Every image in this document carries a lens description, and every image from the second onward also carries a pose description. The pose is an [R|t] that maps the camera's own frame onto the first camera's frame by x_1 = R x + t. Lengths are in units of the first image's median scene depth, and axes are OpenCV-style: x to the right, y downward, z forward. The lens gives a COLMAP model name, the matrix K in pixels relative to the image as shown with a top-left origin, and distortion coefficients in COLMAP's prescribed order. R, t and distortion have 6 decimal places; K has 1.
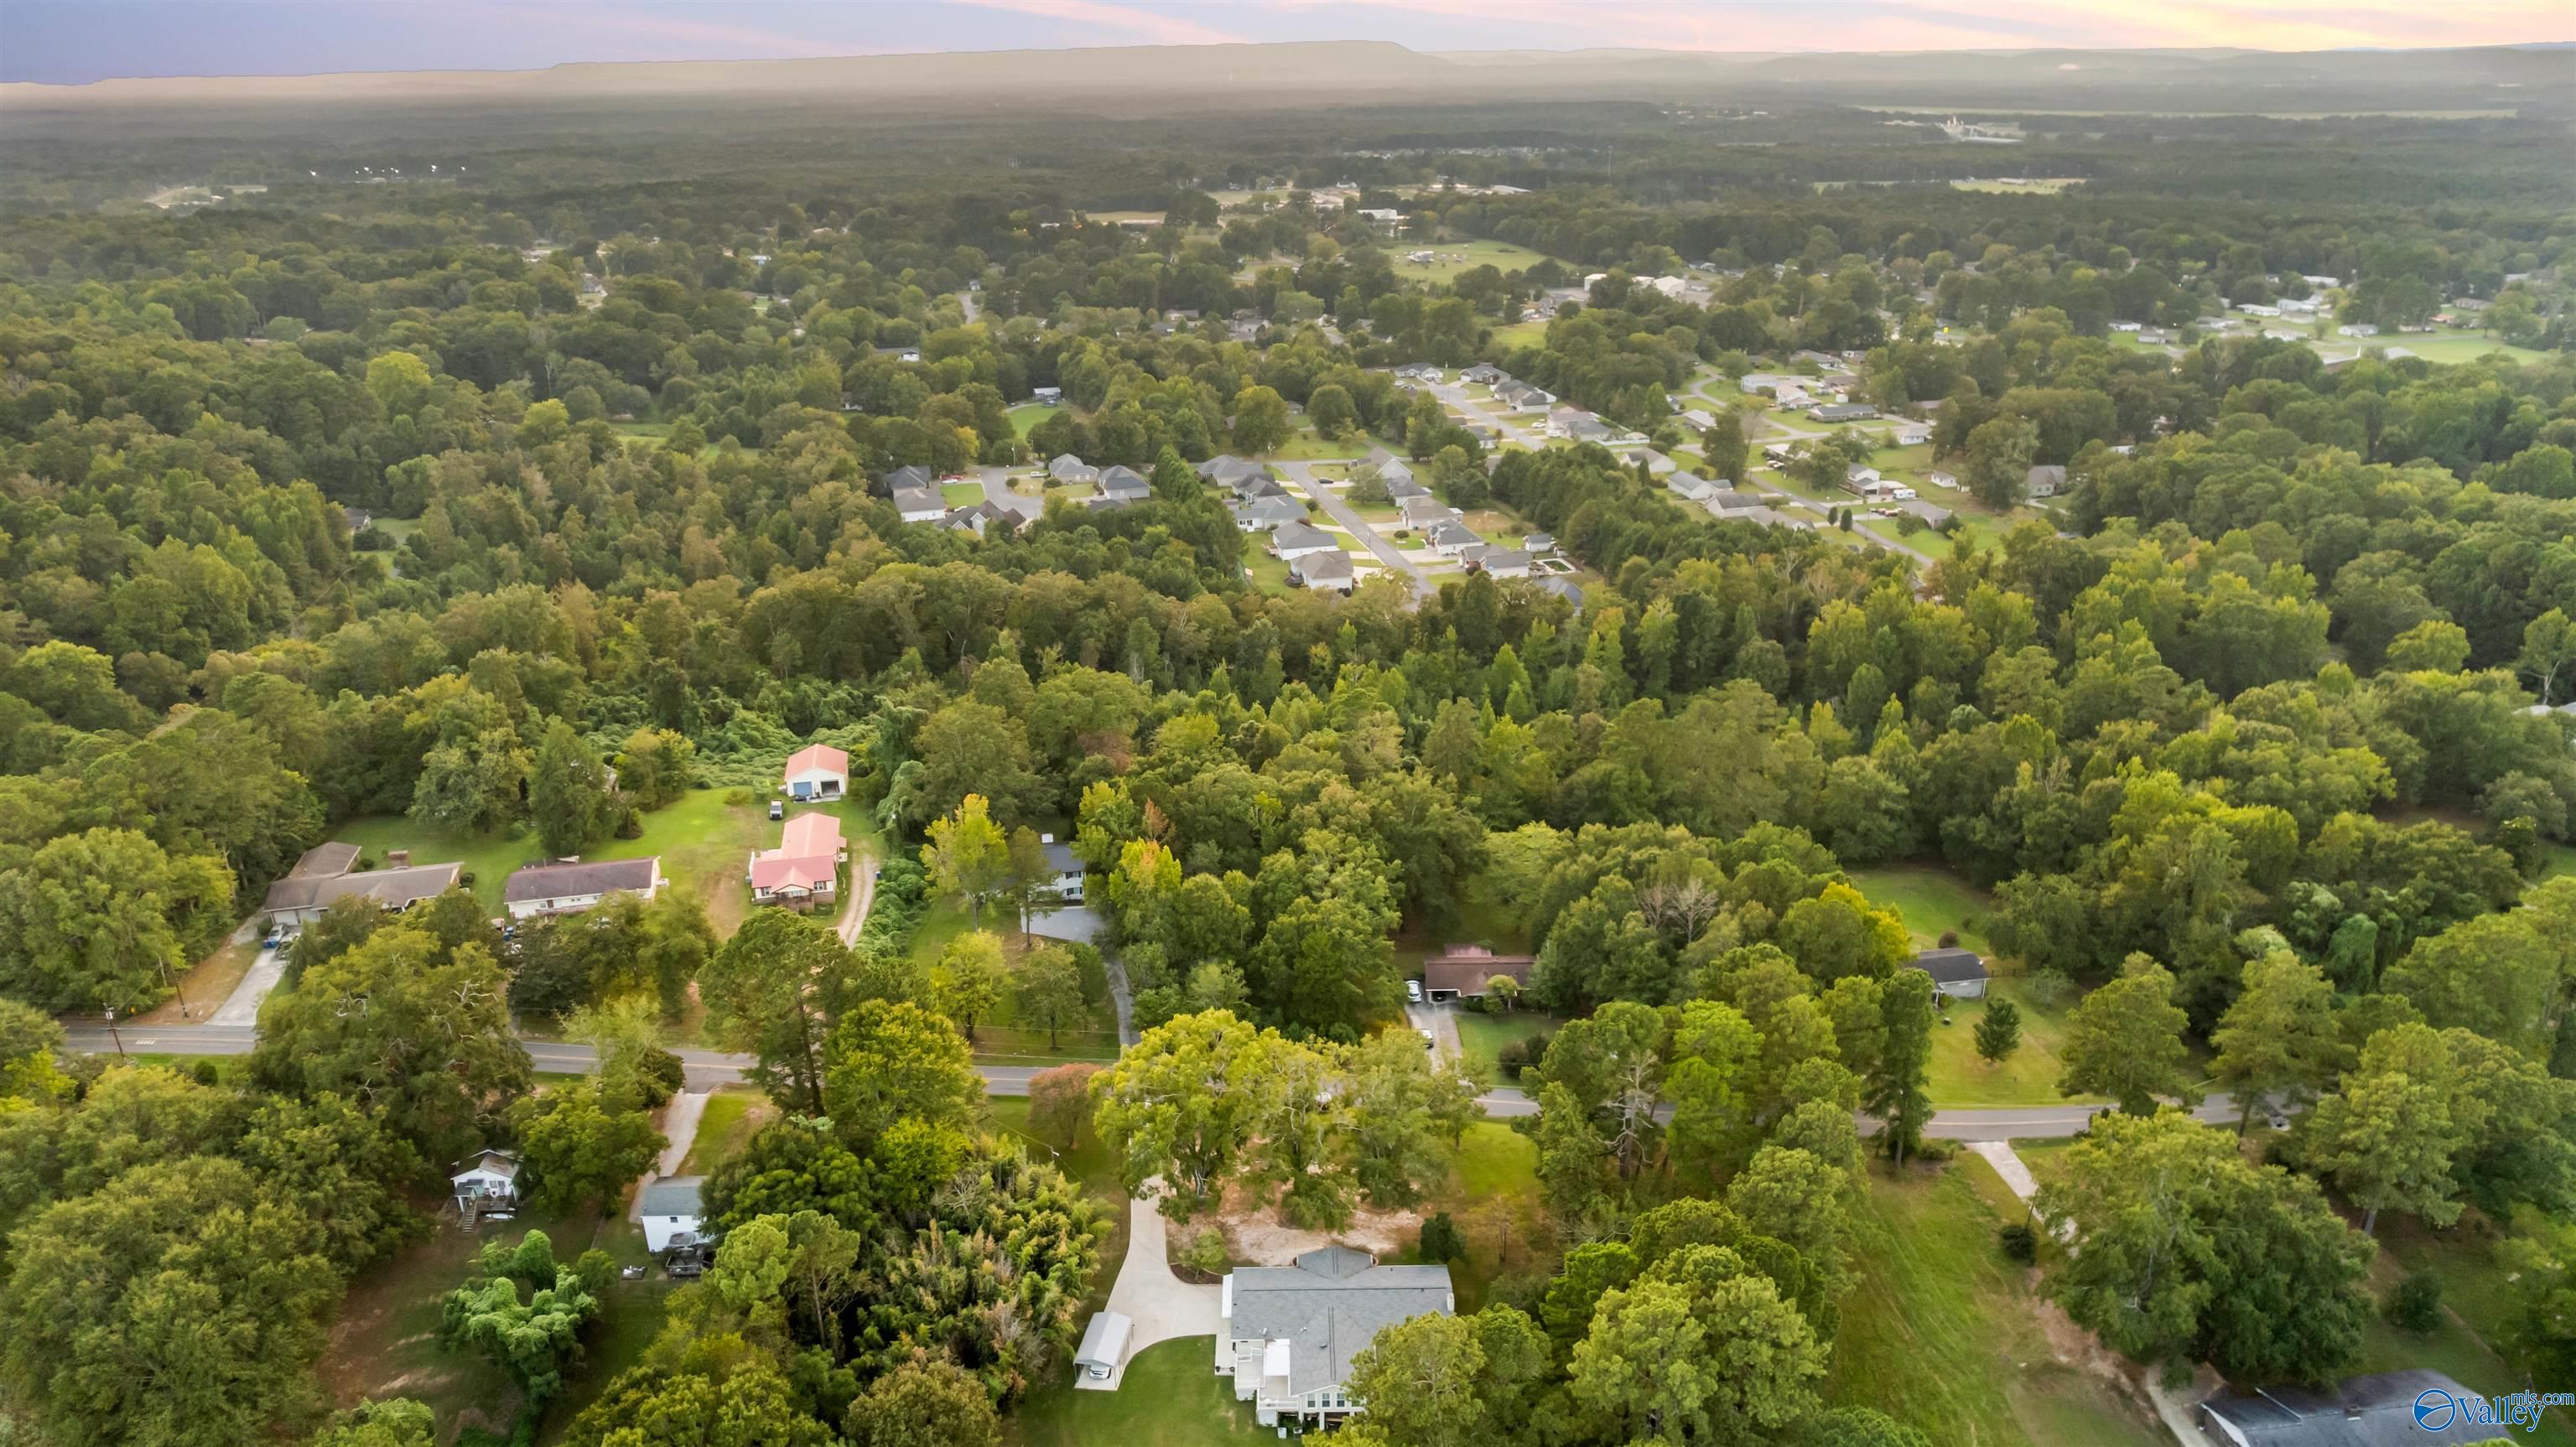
lens RADIAL K [[1668.3, 0, 1279.6], [0, 1668.3, 735.0], [0, 0, 1]] dist [-0.085217, 0.080592]
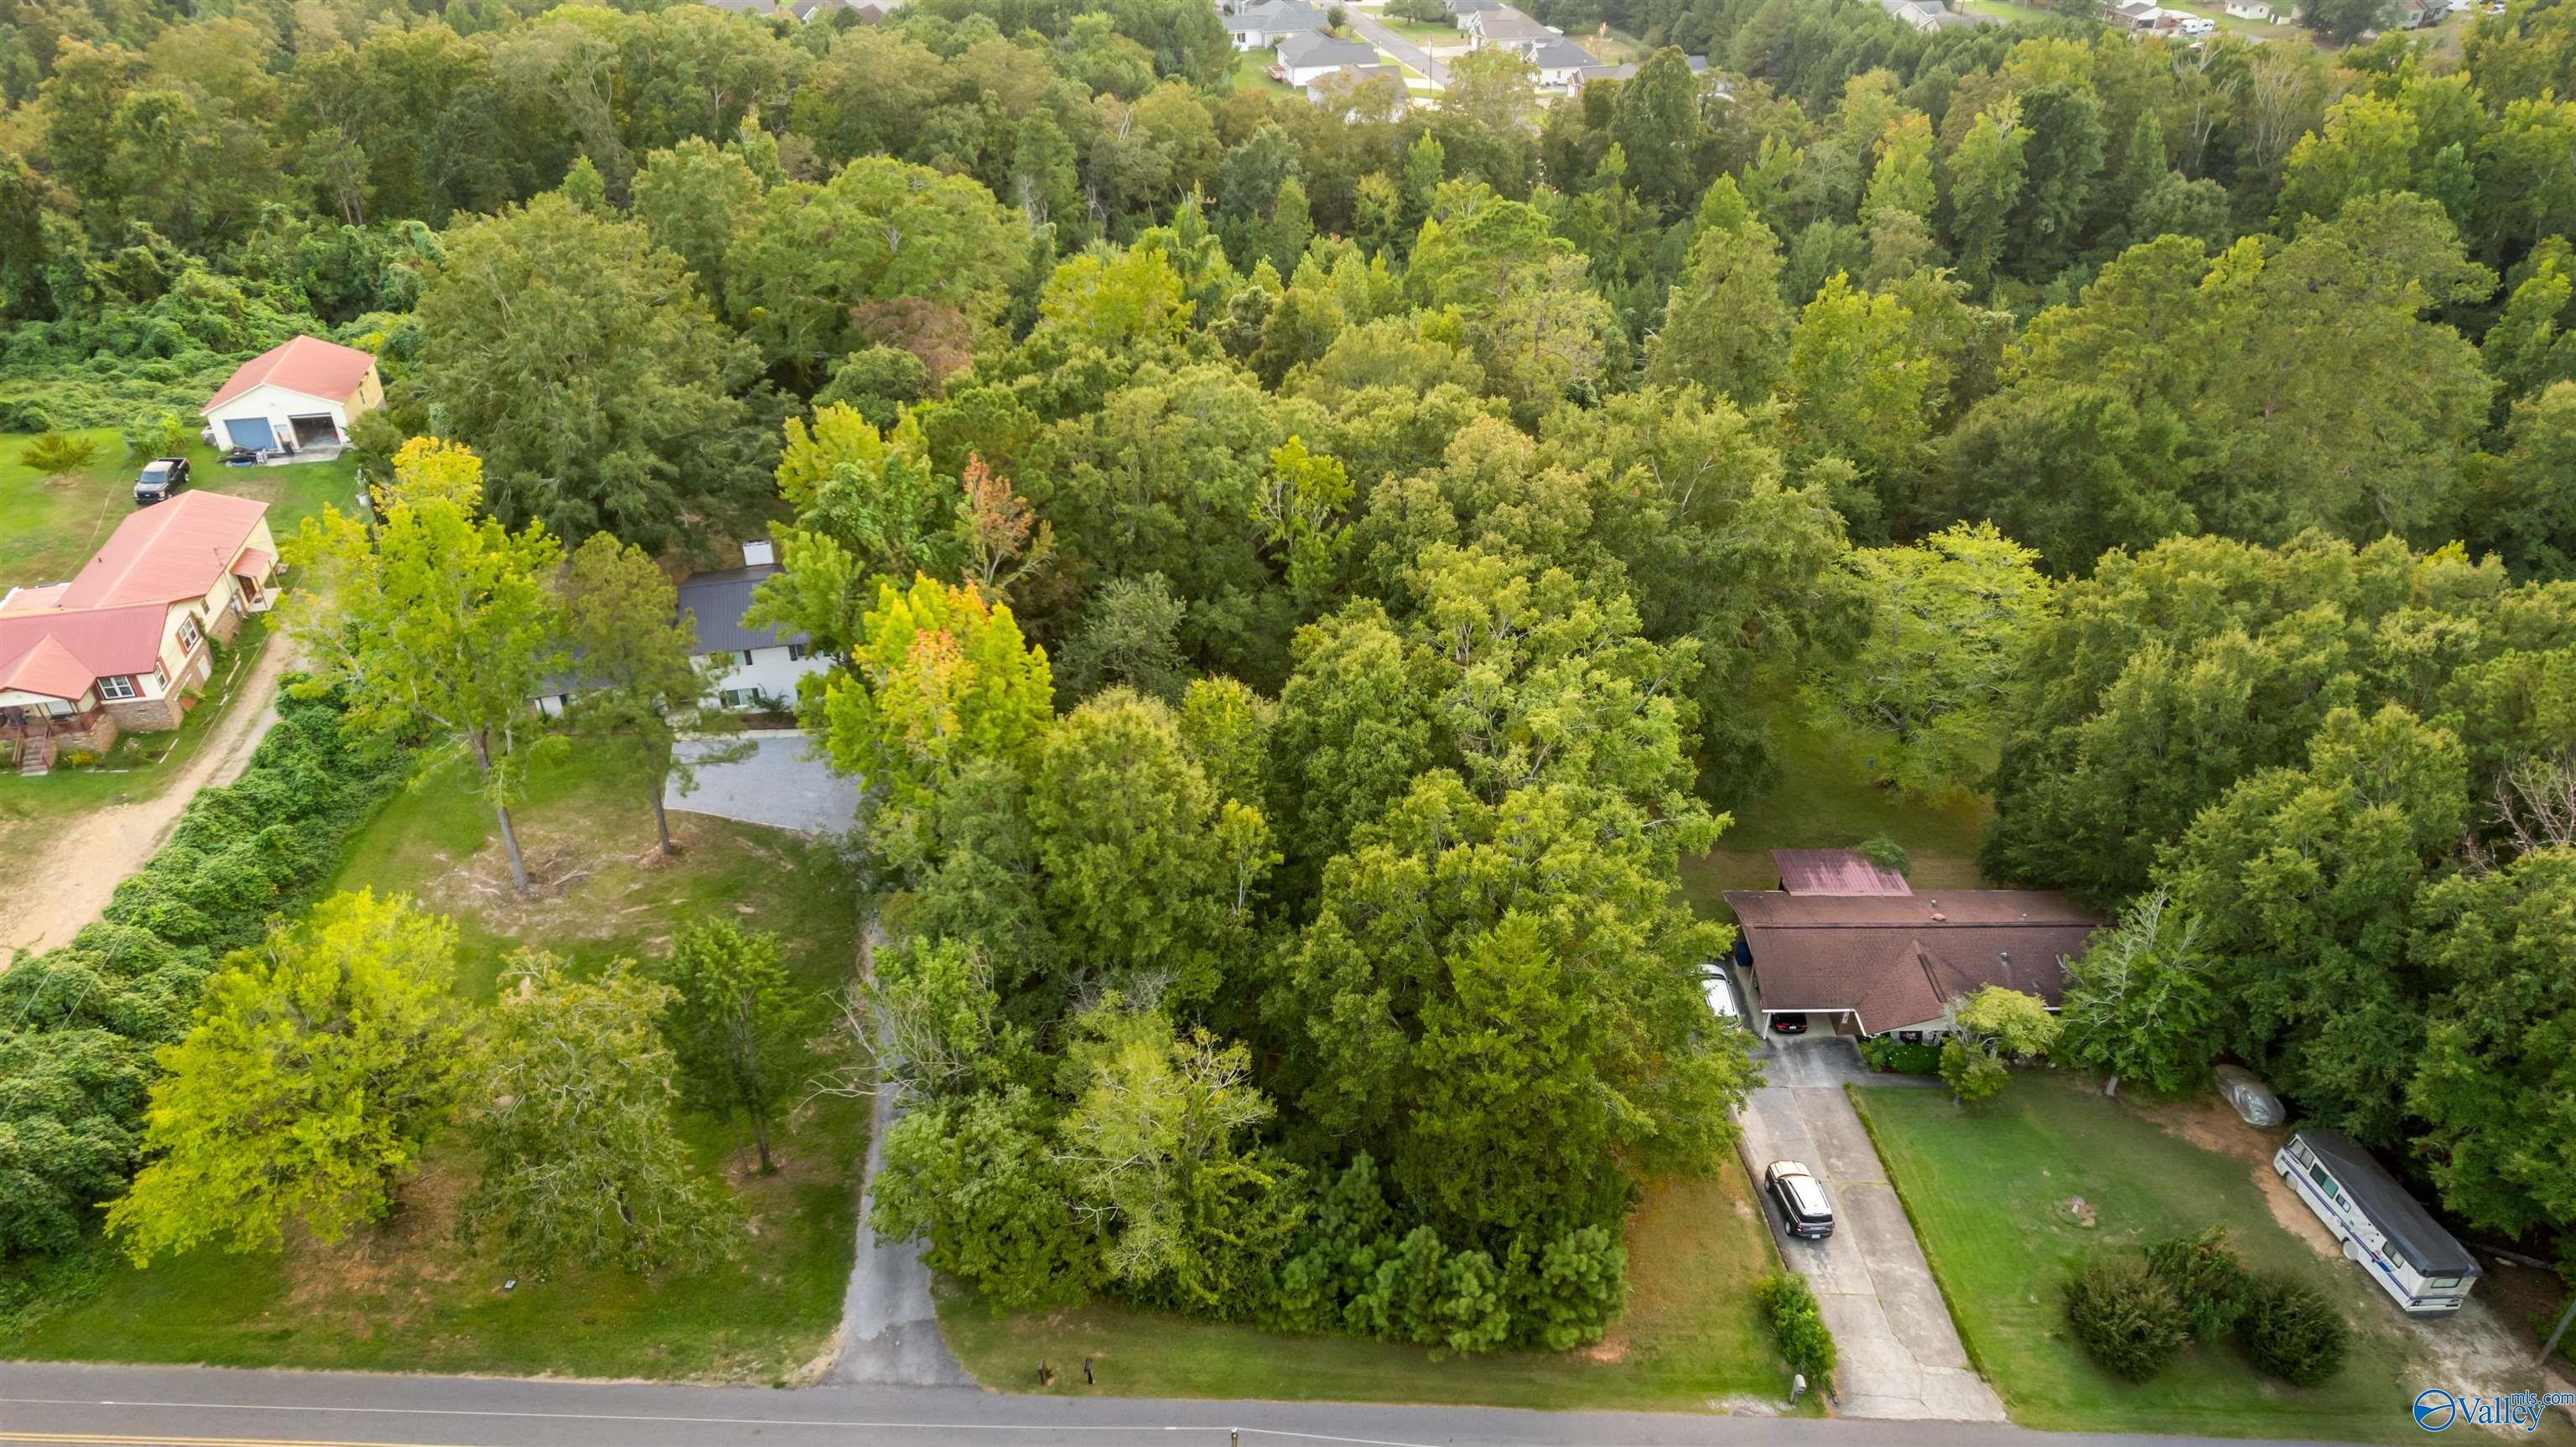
lens RADIAL K [[1668.3, 0, 1279.6], [0, 1668.3, 735.0], [0, 0, 1]] dist [-0.085217, 0.080592]
pose [[0.999916, 0.006237, 0.011402, -0.015134], [-0.008371, 0.980181, 0.197925, 0.022540], [-0.009941, -0.198004, 0.980151, 0.549933]]
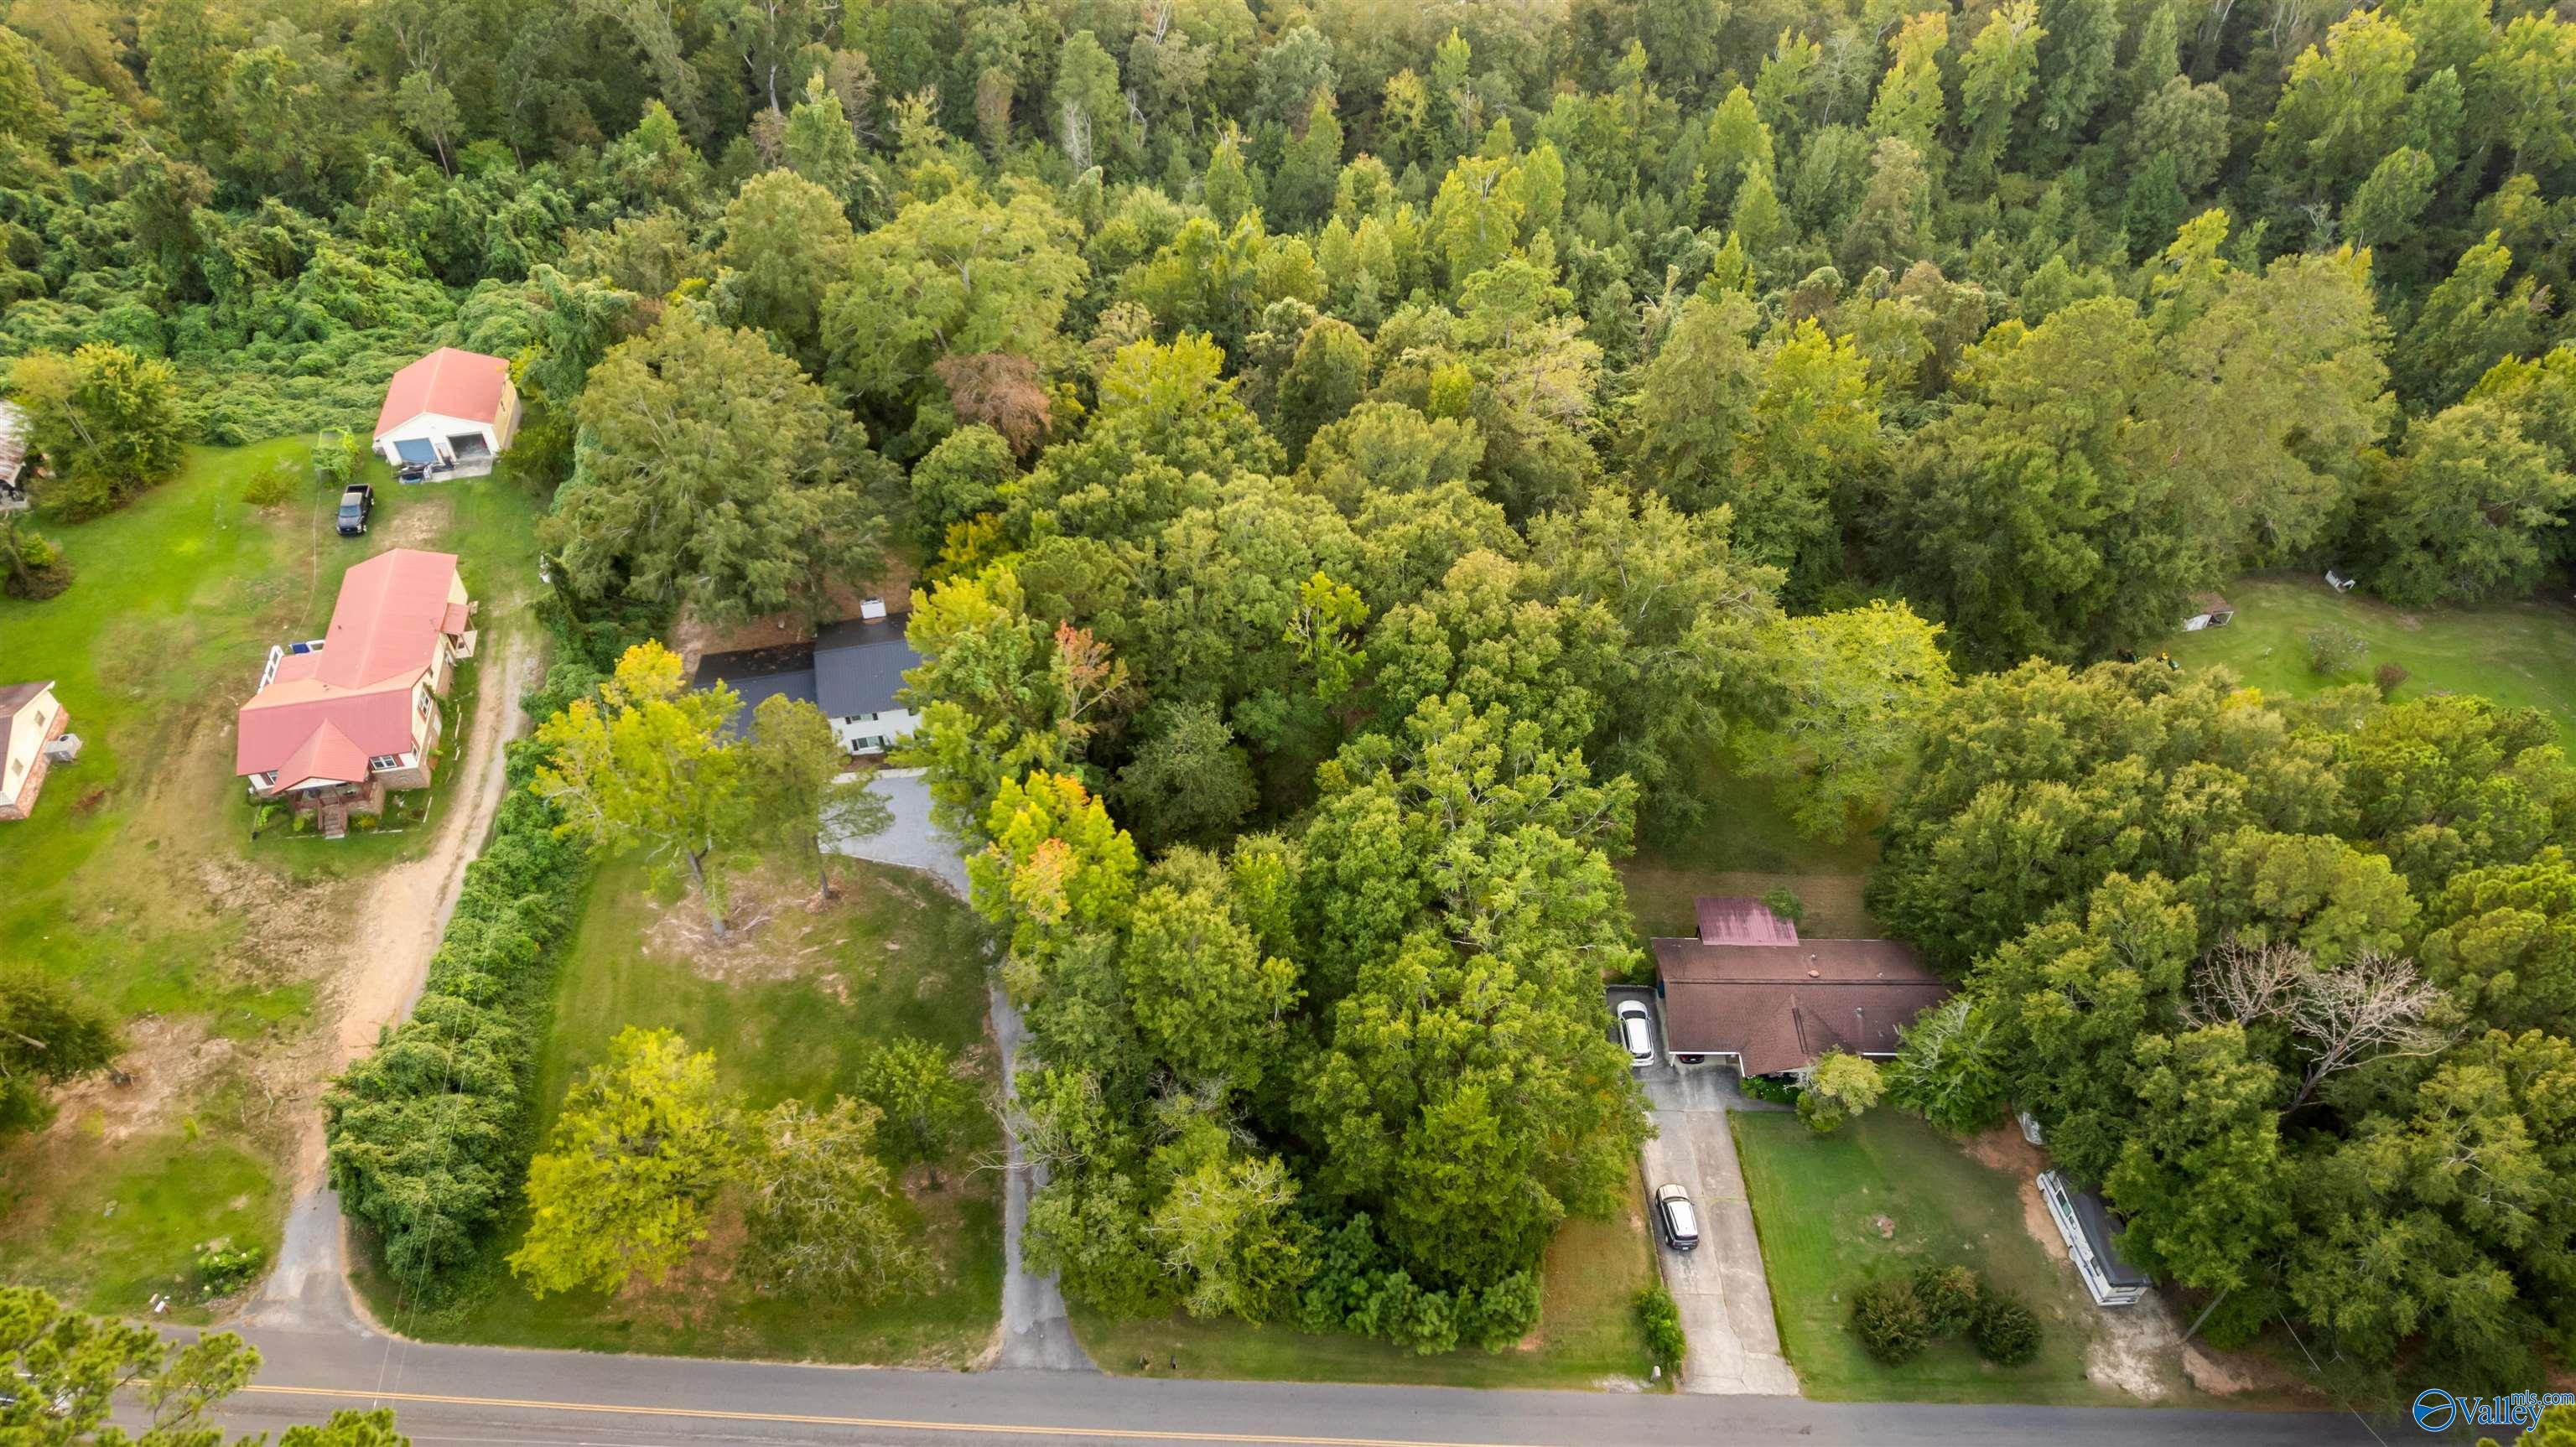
lens RADIAL K [[1668.3, 0, 1279.6], [0, 1668.3, 735.0], [0, 0, 1]] dist [-0.085217, 0.080592]
pose [[0.999926, 0.011433, -0.004116, -0.016591], [-0.008795, 0.914662, 0.404124, -0.094545], [0.008385, -0.404058, 0.914695, 0.501524]]
